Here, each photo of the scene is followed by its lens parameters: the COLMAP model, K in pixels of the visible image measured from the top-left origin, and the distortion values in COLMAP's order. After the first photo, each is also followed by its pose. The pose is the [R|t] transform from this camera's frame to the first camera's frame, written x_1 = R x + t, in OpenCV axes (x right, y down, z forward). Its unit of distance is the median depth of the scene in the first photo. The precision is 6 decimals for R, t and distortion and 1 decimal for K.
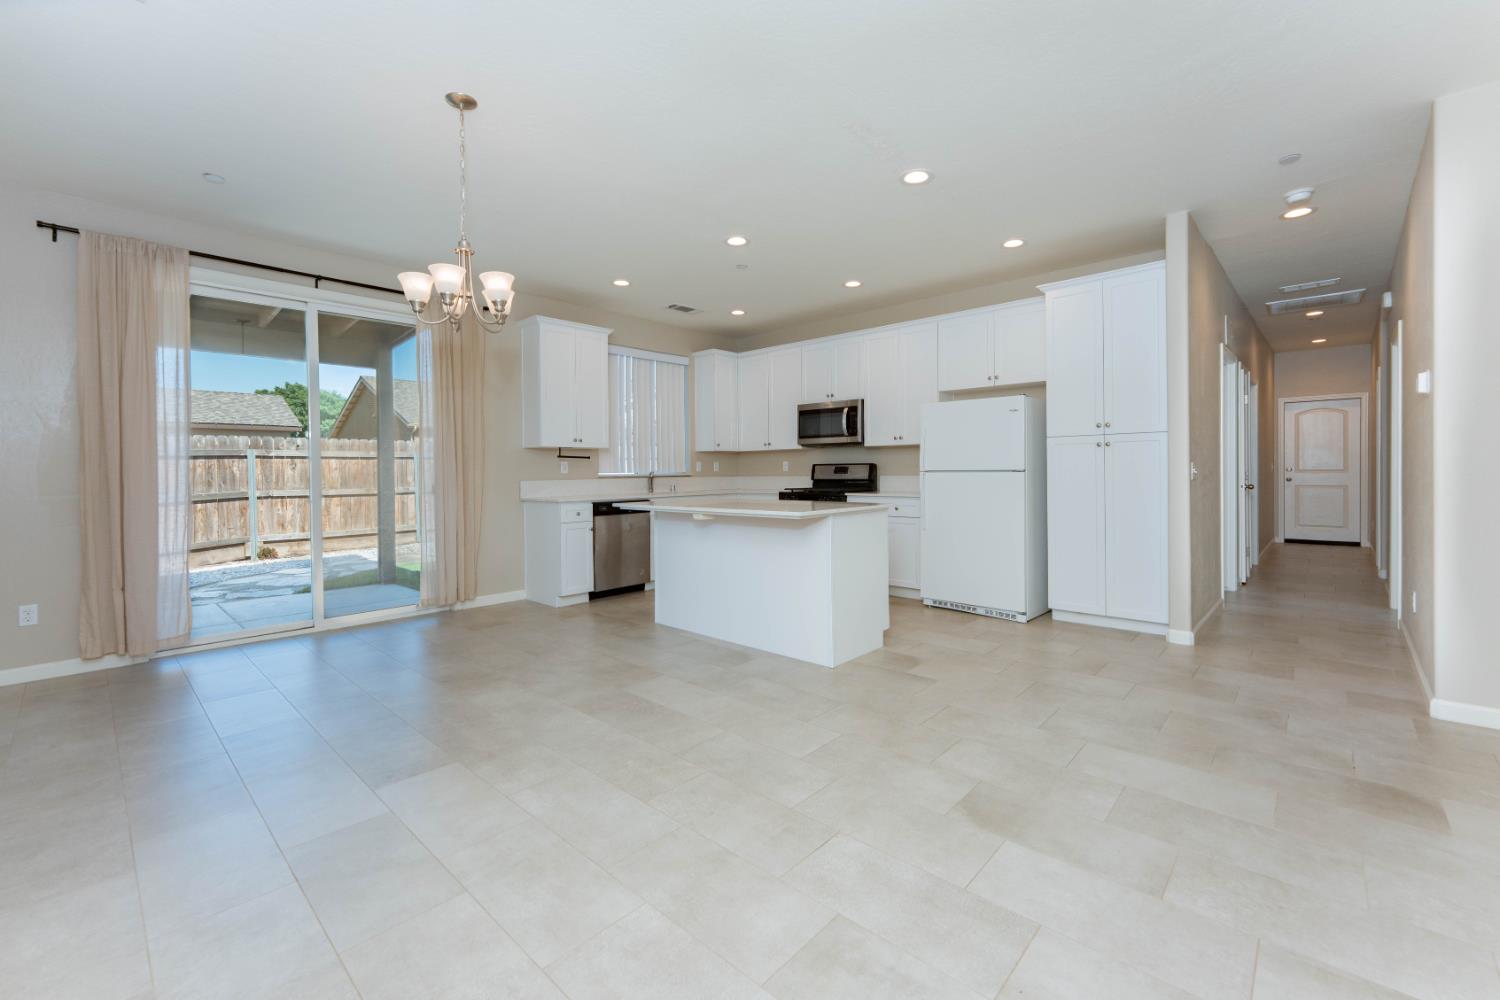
lens RADIAL K [[613.5, 0, 743.8], [0, 613.5, 488.3], [0, 0, 1]] dist [-0.000918, -0.000506]
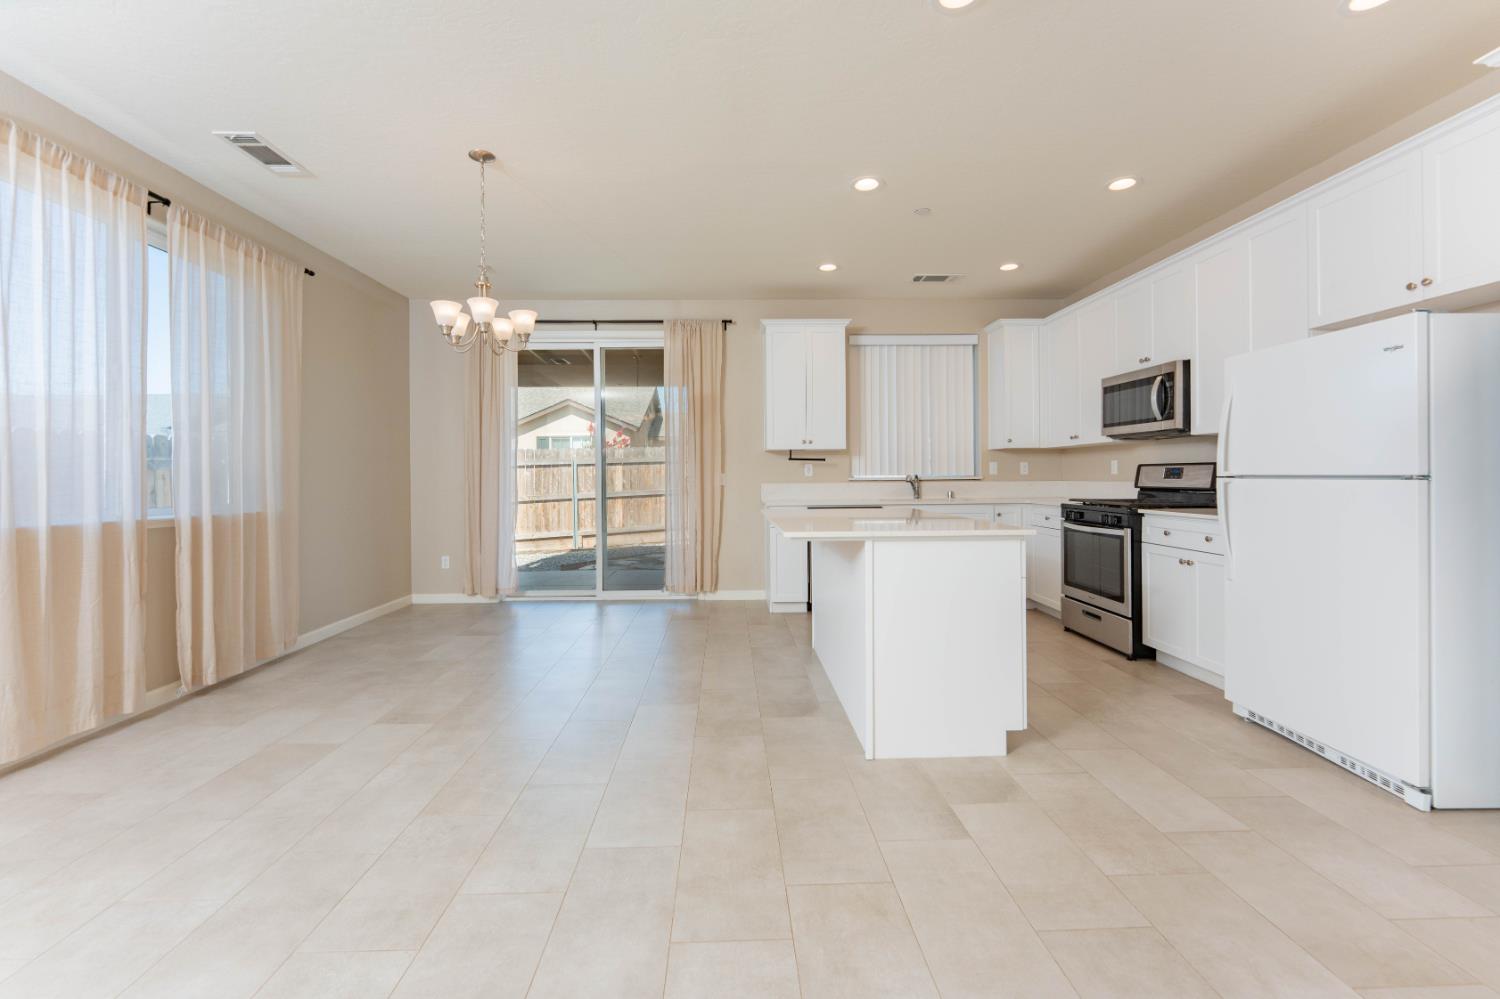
lens RADIAL K [[613.5, 0, 743.4], [0, 613.5, 485.0], [0, 0, 1]] dist [-0.000918, -0.000506]
pose [[0.703918, 0.015408, -0.710114, 0.320771], [-0.020010, 0.999798, 0.001857, -0.010102], [0.709999, 0.012902, 0.704084, 0.242894]]
